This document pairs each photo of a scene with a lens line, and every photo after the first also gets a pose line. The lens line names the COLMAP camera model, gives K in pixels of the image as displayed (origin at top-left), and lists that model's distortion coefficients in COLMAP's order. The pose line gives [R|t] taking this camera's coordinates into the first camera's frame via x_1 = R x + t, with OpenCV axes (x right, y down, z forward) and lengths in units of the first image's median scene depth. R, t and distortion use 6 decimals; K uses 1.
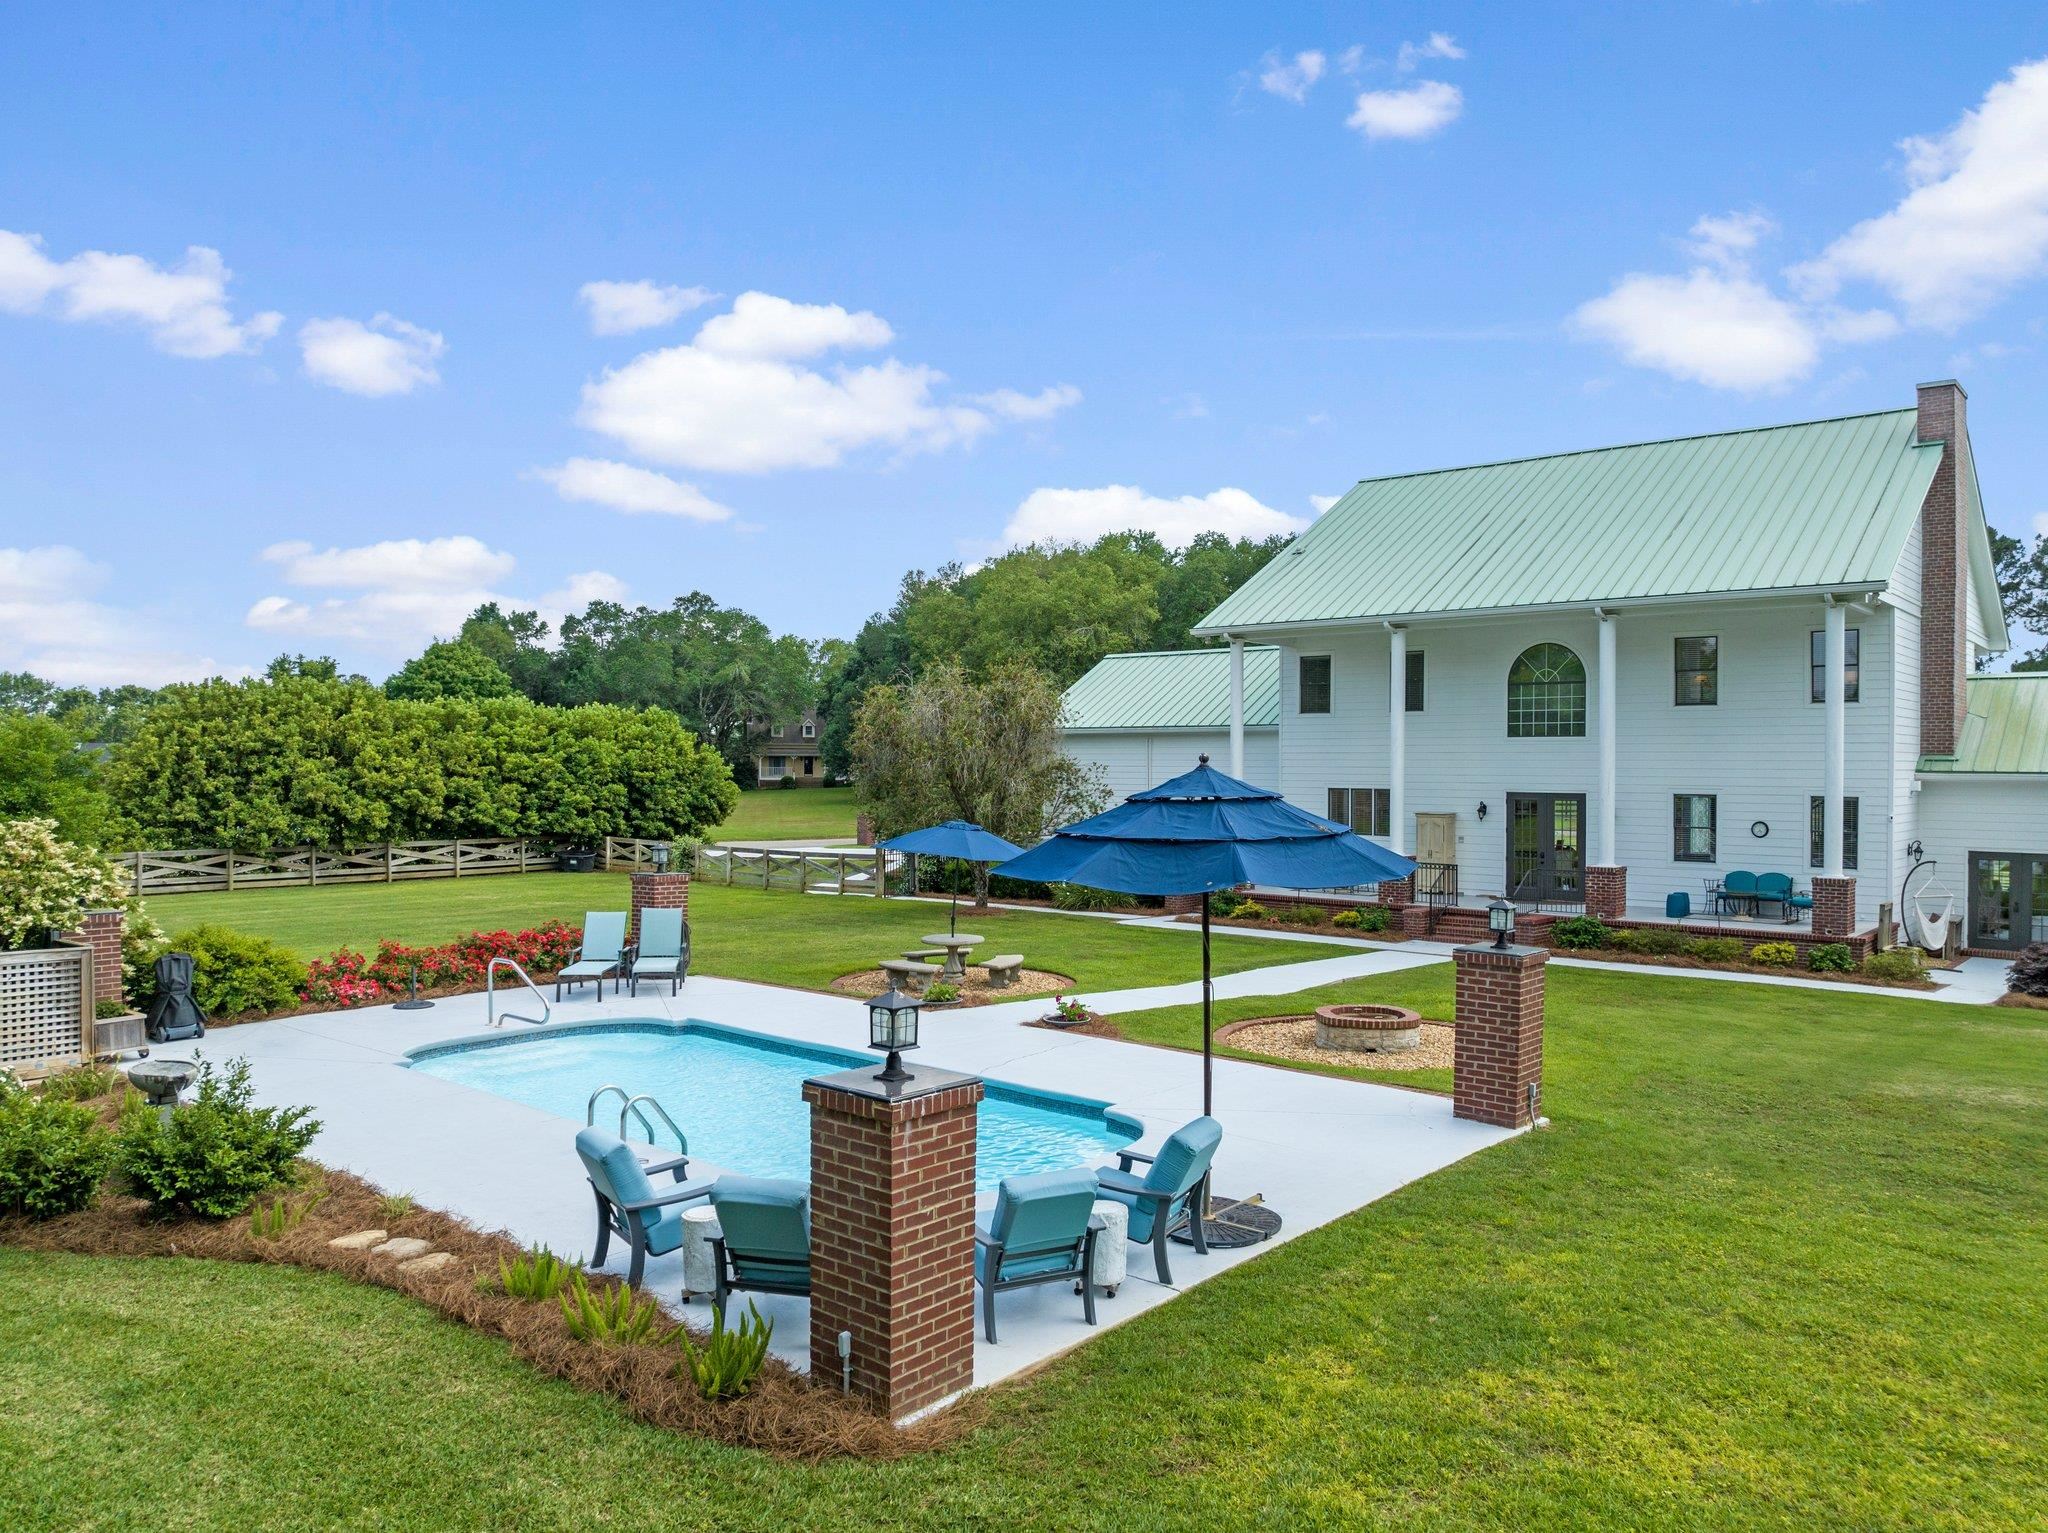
lens RADIAL K [[1429.2, 0, 1024.0], [0, 1429.2, 766.5], [0, 0, 1]] dist [-0.036029, -0.000100]
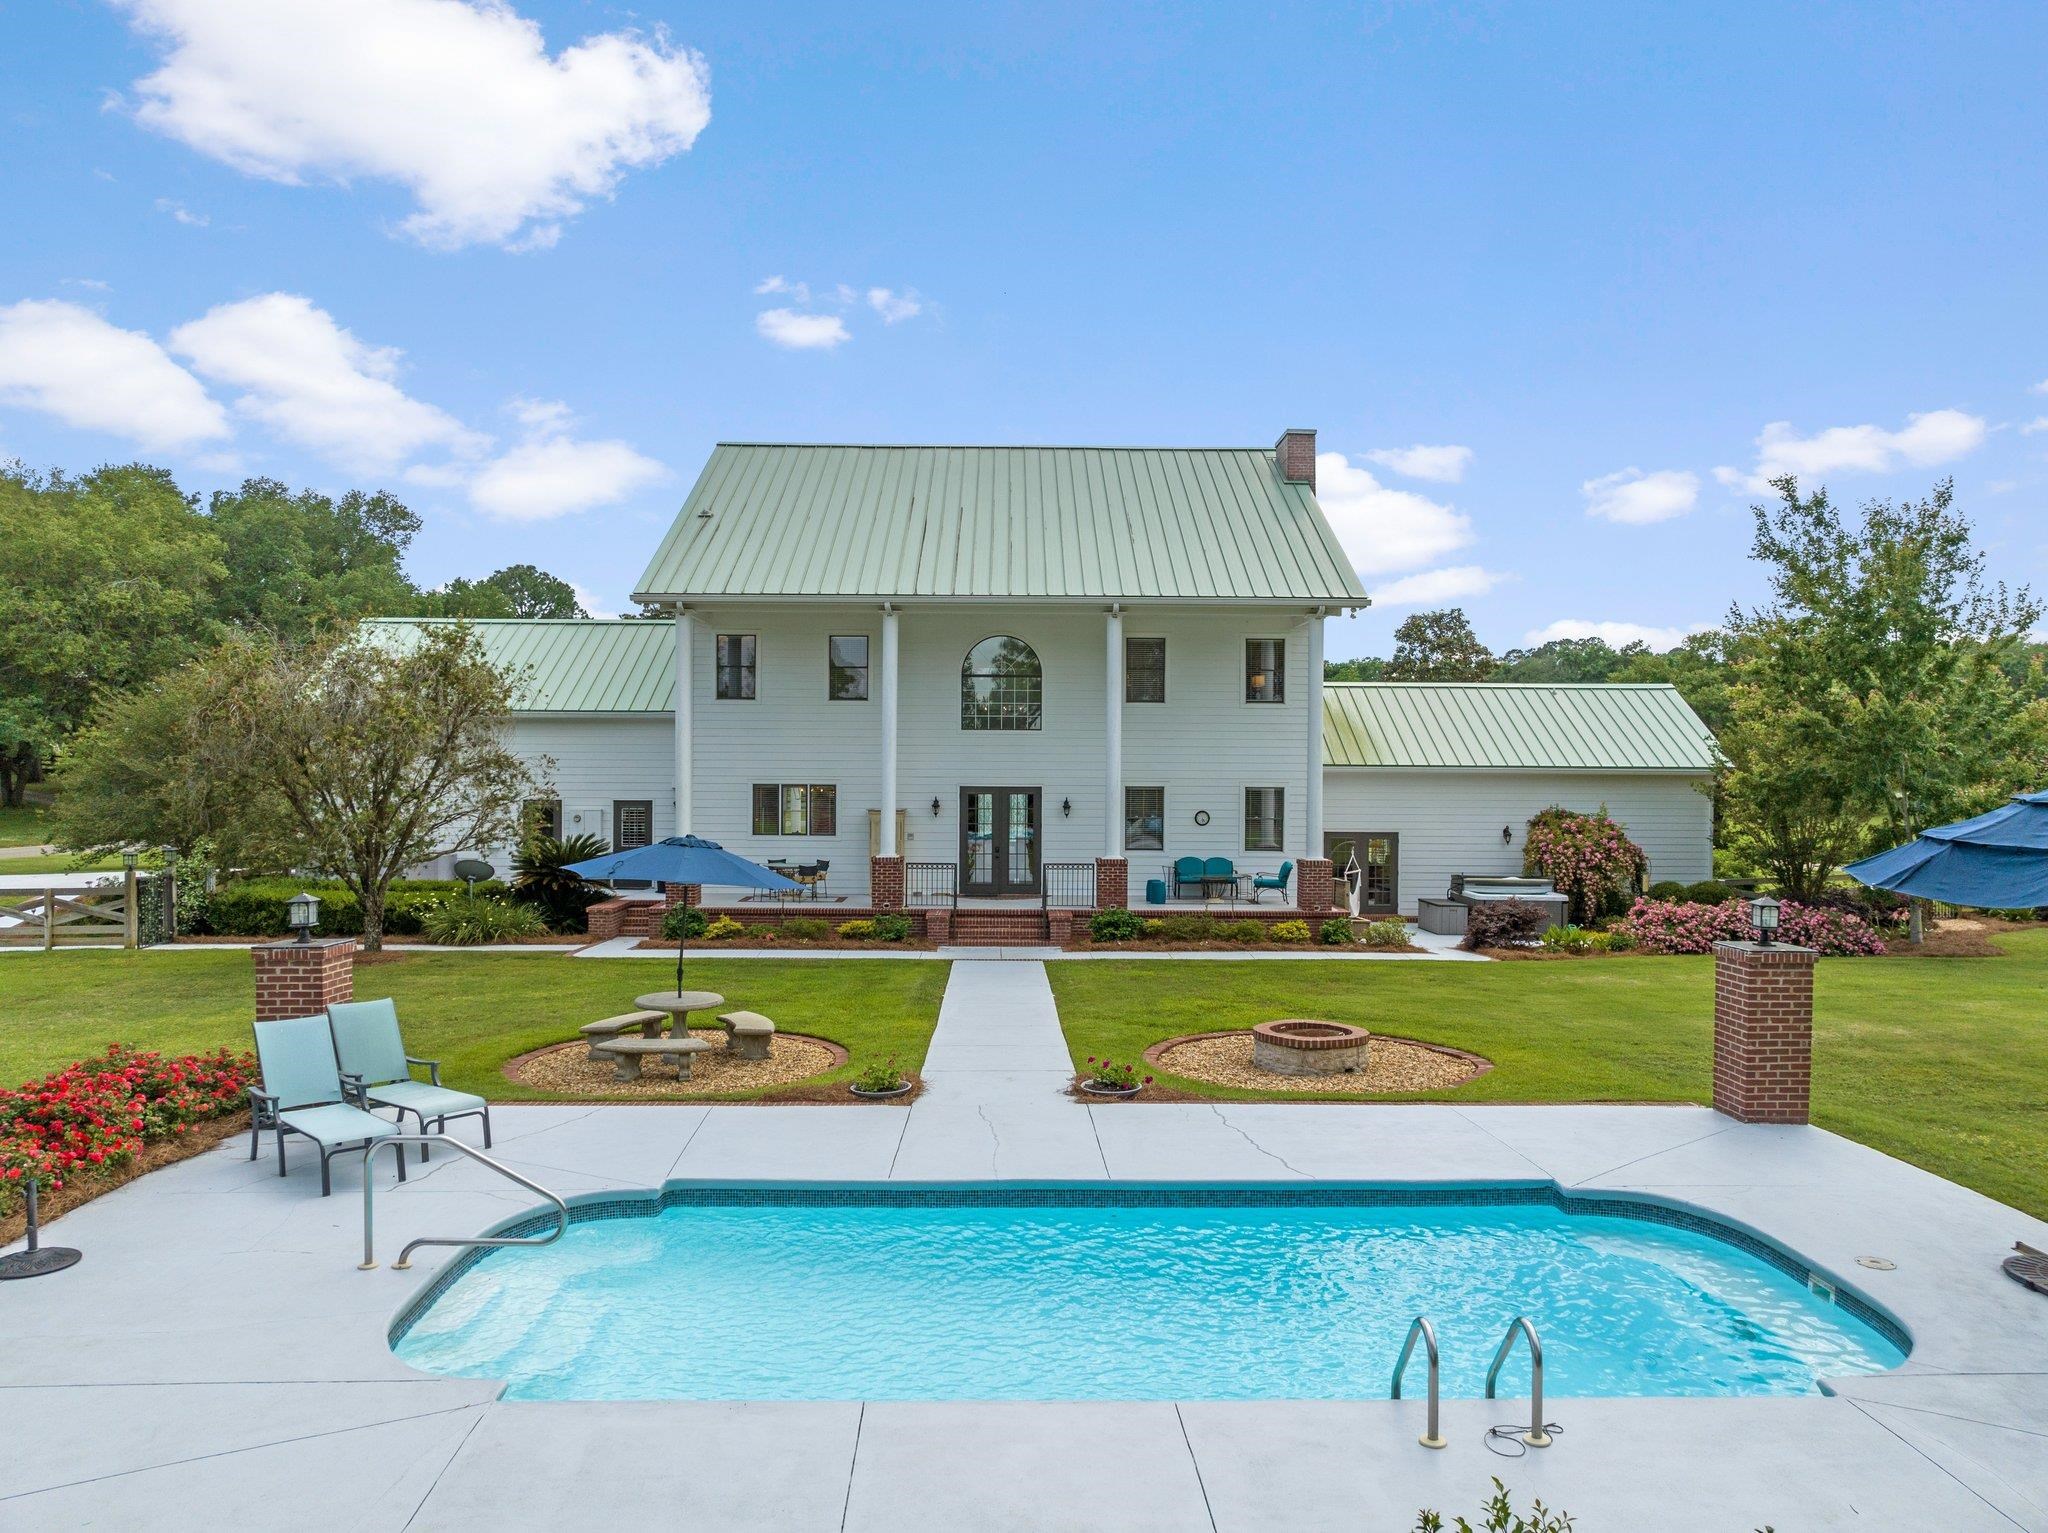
lens RADIAL K [[1429.2, 0, 1024.0], [0, 1429.2, 766.5], [0, 0, 1]] dist [-0.036029, -0.000100]
pose [[0.739568, -0.001937, 0.673080, -0.297846], [-0.002033, 0.999985, 0.005113, -0.000729], [-0.673079, -0.005150, 0.739552, 0.257886]]
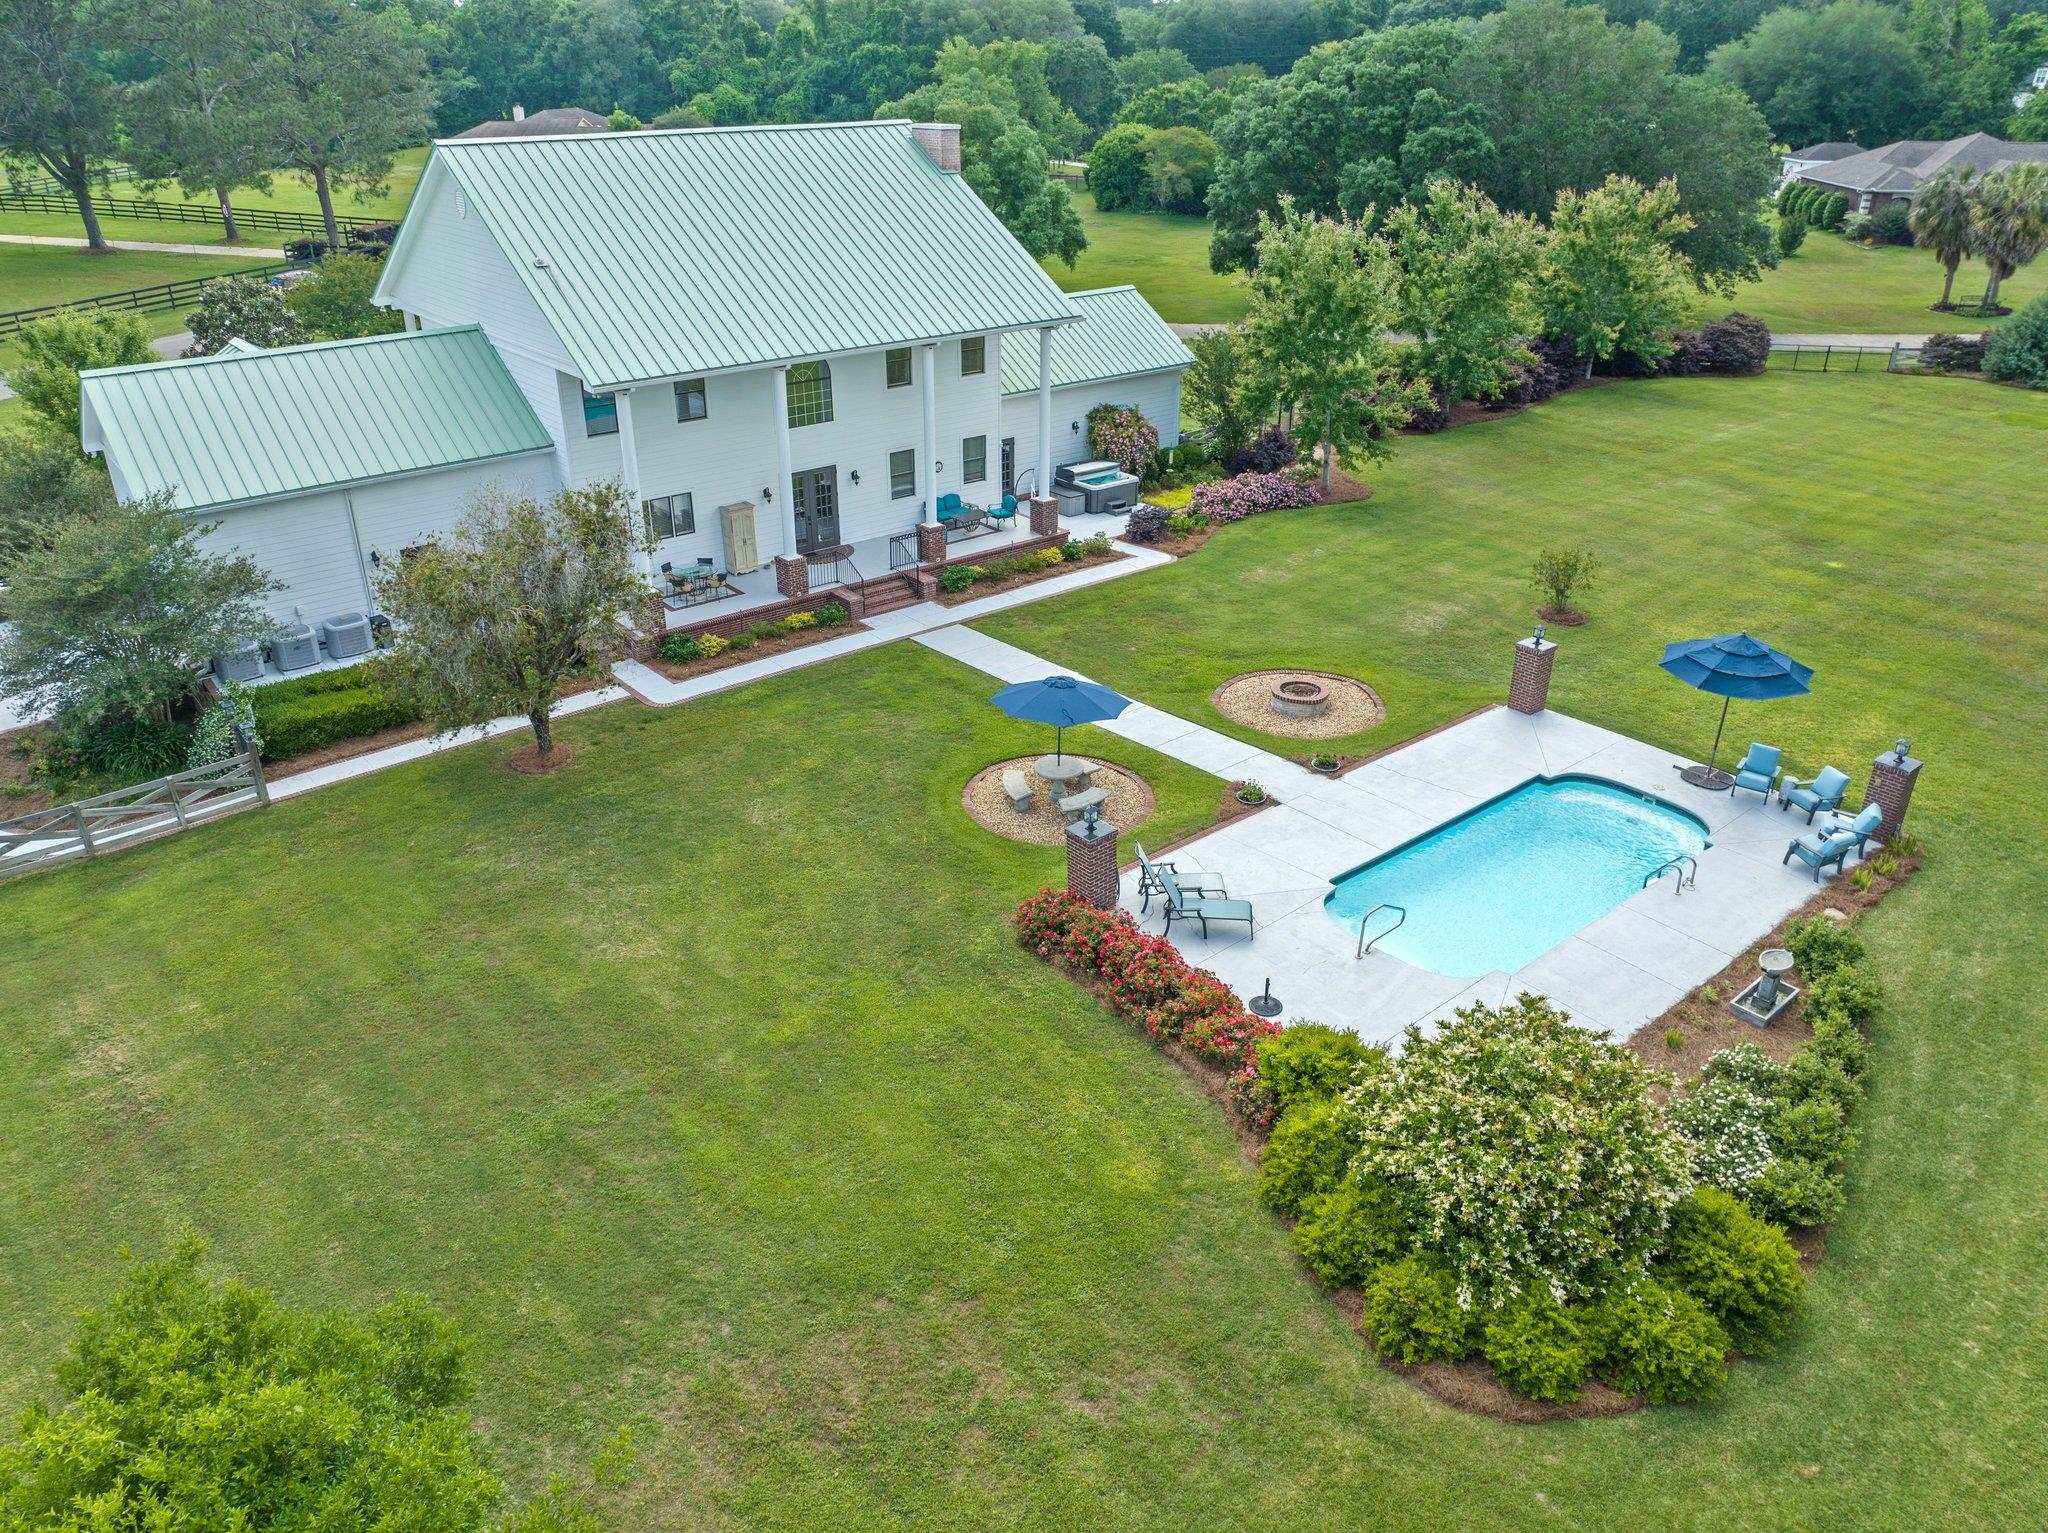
lens RADIAL K [[1429.2, 0, 1024.0], [0, 1429.2, 766.5], [0, 0, 1]] dist [-0.036029, -0.000100]
pose [[0.171518, -0.447513, 0.877675, -0.834818], [0.003883, 0.891177, 0.453639, -0.319551], [-0.985173, -0.074399, 0.154590, 0.600922]]
